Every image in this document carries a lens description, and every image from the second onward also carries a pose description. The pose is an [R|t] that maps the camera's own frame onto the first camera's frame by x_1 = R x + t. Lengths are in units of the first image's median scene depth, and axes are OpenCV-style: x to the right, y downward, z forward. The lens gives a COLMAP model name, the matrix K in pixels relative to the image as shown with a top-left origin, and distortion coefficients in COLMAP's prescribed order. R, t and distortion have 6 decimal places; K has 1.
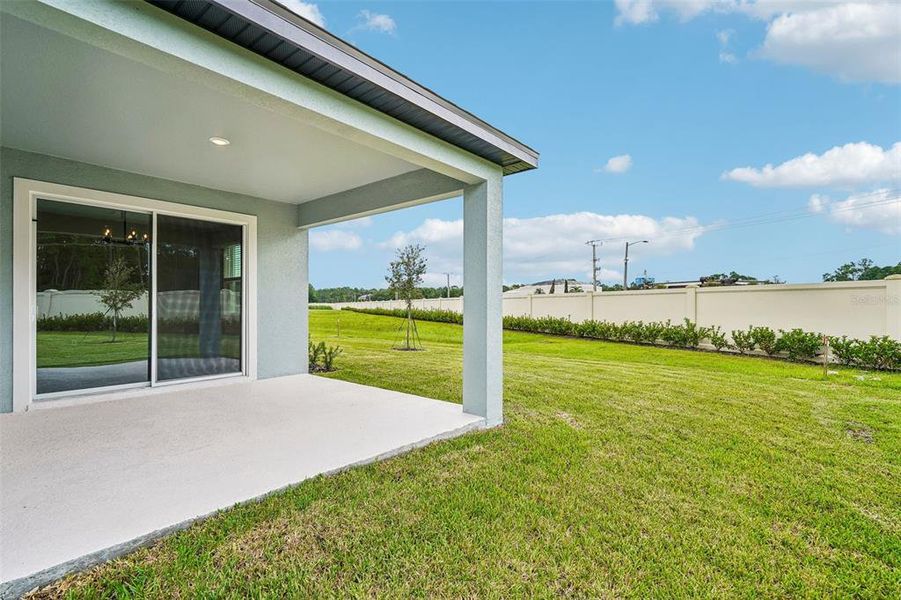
lens RADIAL K [[420.4, 0, 450.4], [0, 420.4, 302.5], [0, 0, 1]] dist [0.000290, 0.001139]
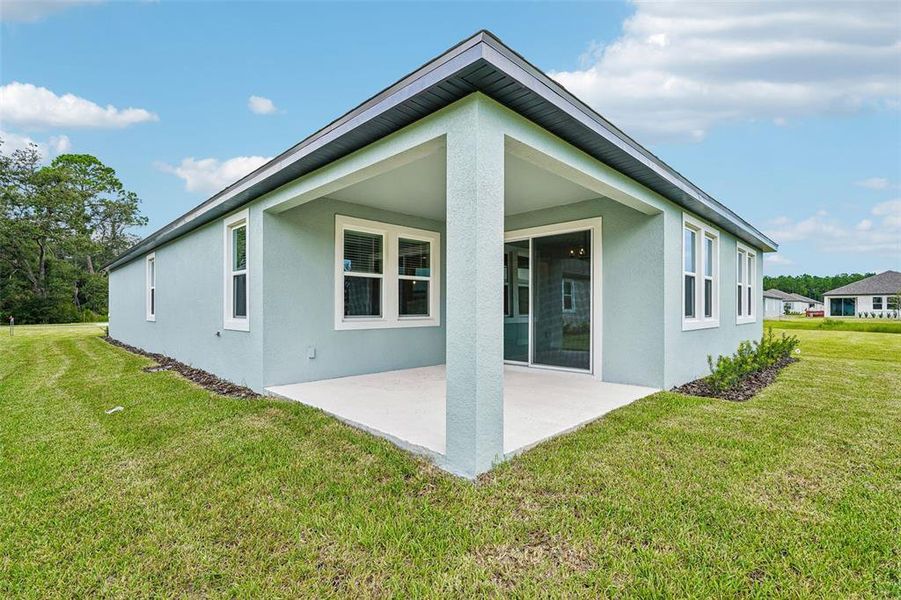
lens RADIAL K [[420.4, 0, 450.4], [0, 420.4, 302.5], [0, 0, 1]] dist [0.000290, 0.001139]
pose [[-0.089148, -0.014410, -0.995914, 0.652553], [0.000148, 0.999895, -0.014481, 0.014109], [0.996018, -0.001438, -0.089136, 0.854057]]
